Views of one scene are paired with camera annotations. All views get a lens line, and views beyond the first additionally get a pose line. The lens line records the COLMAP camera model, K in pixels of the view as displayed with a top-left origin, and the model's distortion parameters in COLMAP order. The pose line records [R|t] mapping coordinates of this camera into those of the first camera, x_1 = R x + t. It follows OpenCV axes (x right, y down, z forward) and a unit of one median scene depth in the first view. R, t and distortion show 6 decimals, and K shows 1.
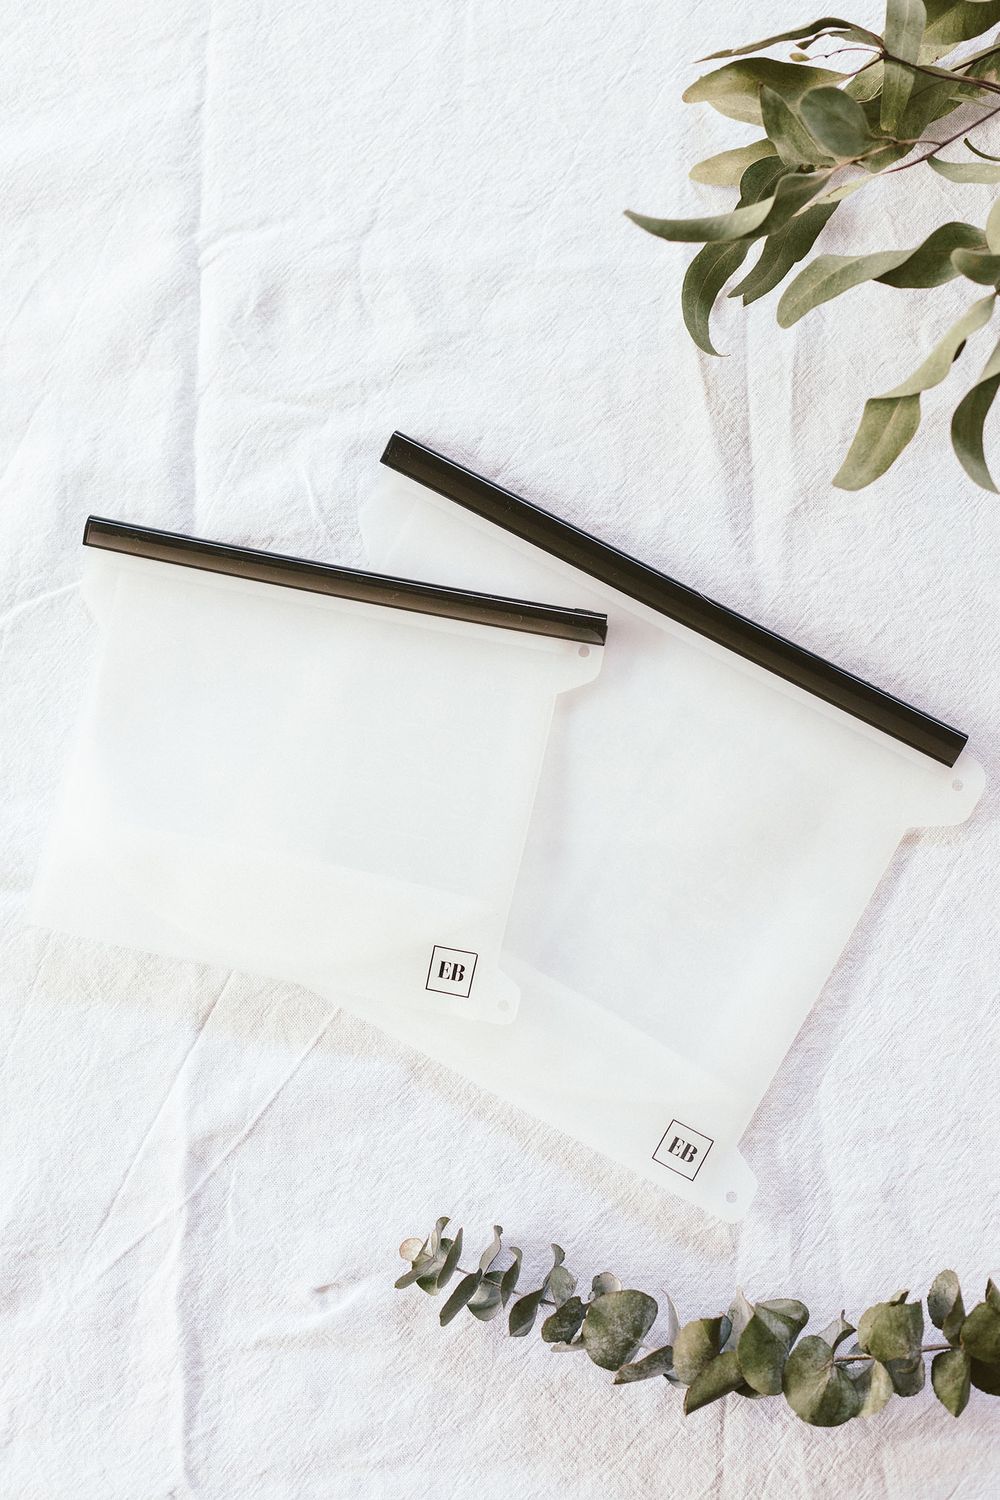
lens RADIAL K [[2155.2, 0, 495.0], [0, 2155.2, 751.4], [0, 0, 1]] dist [-0.034169, 0.000000]
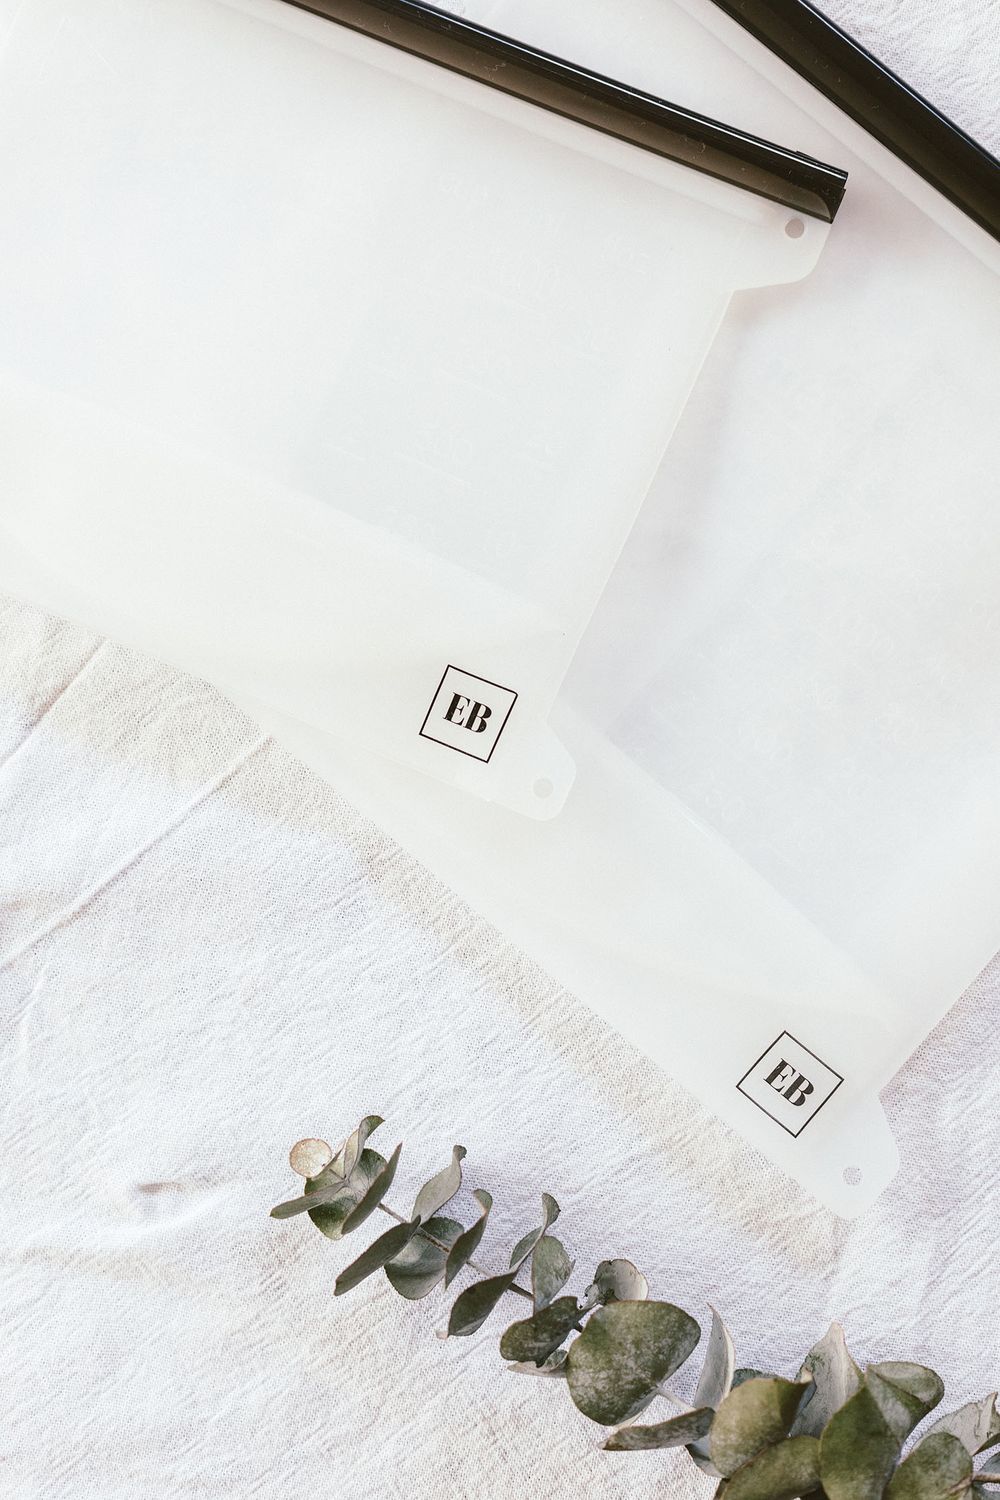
lens RADIAL K [[2155.2, 0, 504.2], [0, 2155.2, 745.8], [0, 0, 1]] dist [-0.034169, 0.000000]
pose [[0.979335, 0.199644, 0.032339, -0.027988], [-0.201921, 0.974249, 0.100337, 0.049796], [-0.011475, -0.104794, 0.994428, 0.415191]]
